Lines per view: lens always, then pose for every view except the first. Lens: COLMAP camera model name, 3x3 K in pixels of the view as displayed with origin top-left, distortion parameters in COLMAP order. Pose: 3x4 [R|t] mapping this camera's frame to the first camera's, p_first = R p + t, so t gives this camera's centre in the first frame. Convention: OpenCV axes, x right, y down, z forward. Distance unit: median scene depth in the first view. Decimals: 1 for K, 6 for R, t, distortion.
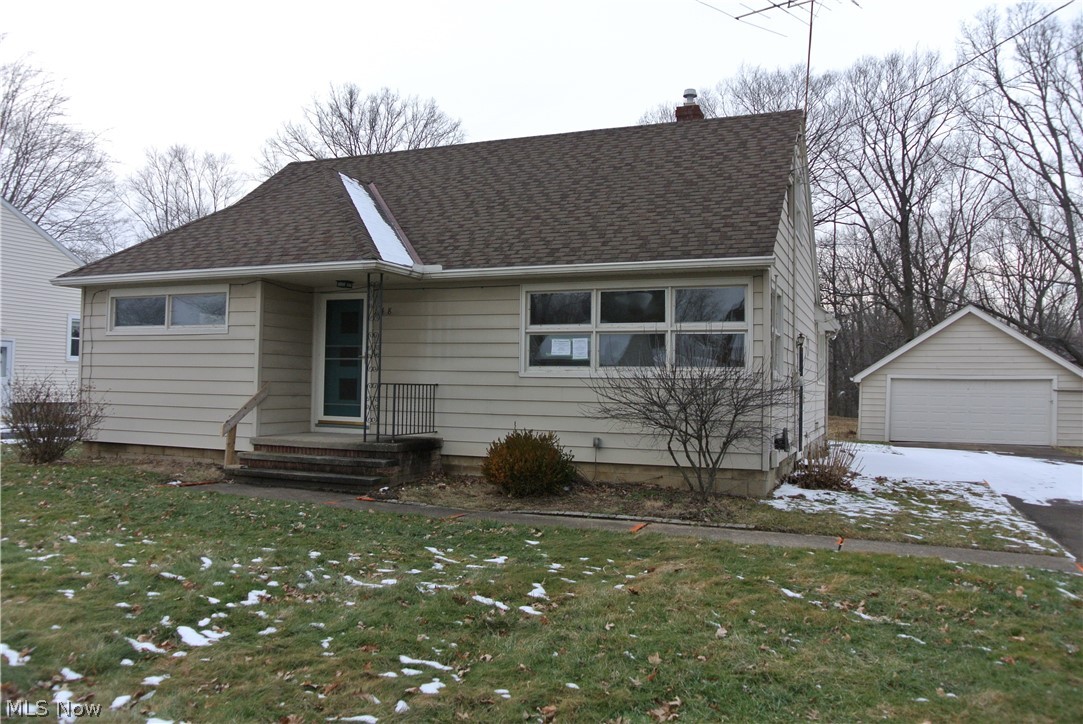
lens RADIAL K [[838.6, 0, 541.4], [0, 838.6, 355.8], [0, 0, 1]] dist [-0.092807, 0.041879]
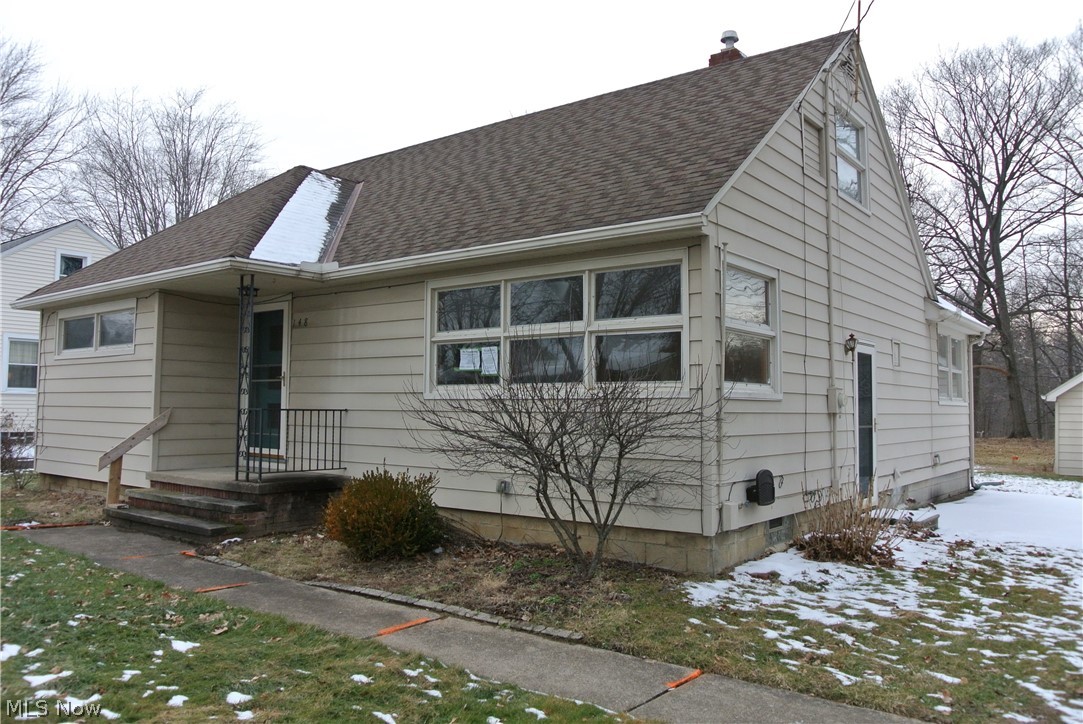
lens RADIAL K [[838.6, 0, 541.4], [0, 838.6, 355.8], [0, 0, 1]] dist [-0.092807, 0.041879]
pose [[0.964095, -0.025671, -0.264315, 0.270583], [0.017679, 0.999313, -0.032574, 0.011617], [0.264970, 0.026732, 0.963886, 0.269623]]
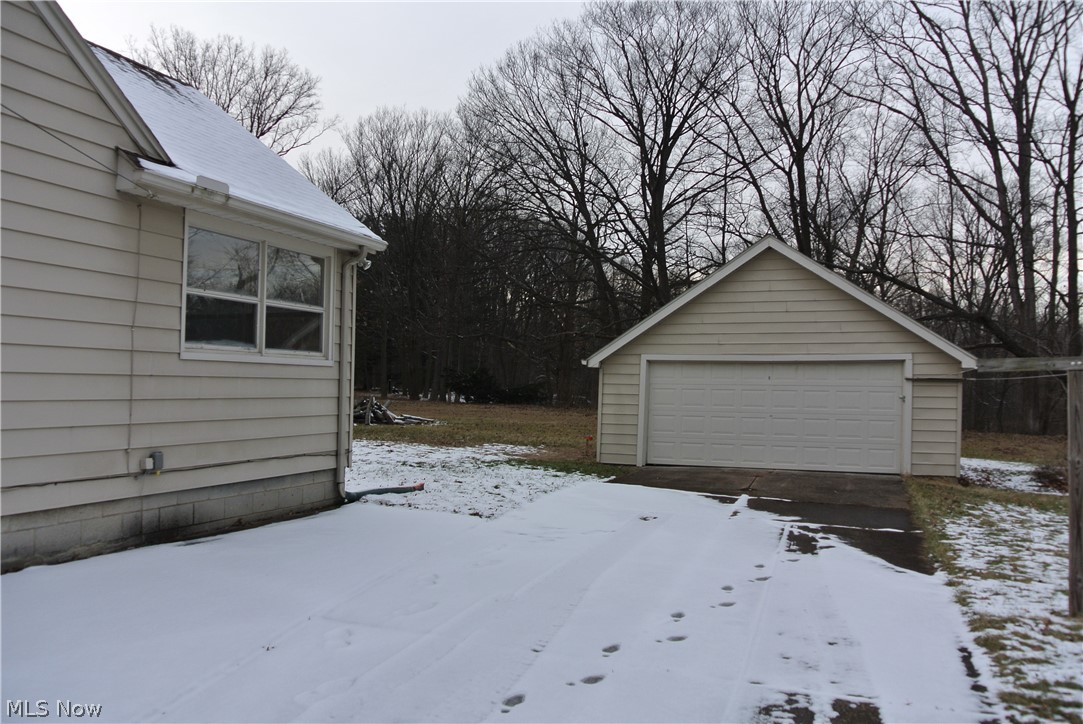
lens RADIAL K [[838.6, 0, 541.4], [0, 838.6, 355.8], [0, 0, 1]] dist [-0.092807, 0.041879]
pose [[0.999628, -0.002556, 0.027155, 0.754388], [0.002484, 0.999993, 0.002695, 0.050023], [-0.027161, -0.002627, 0.999628, 0.892261]]
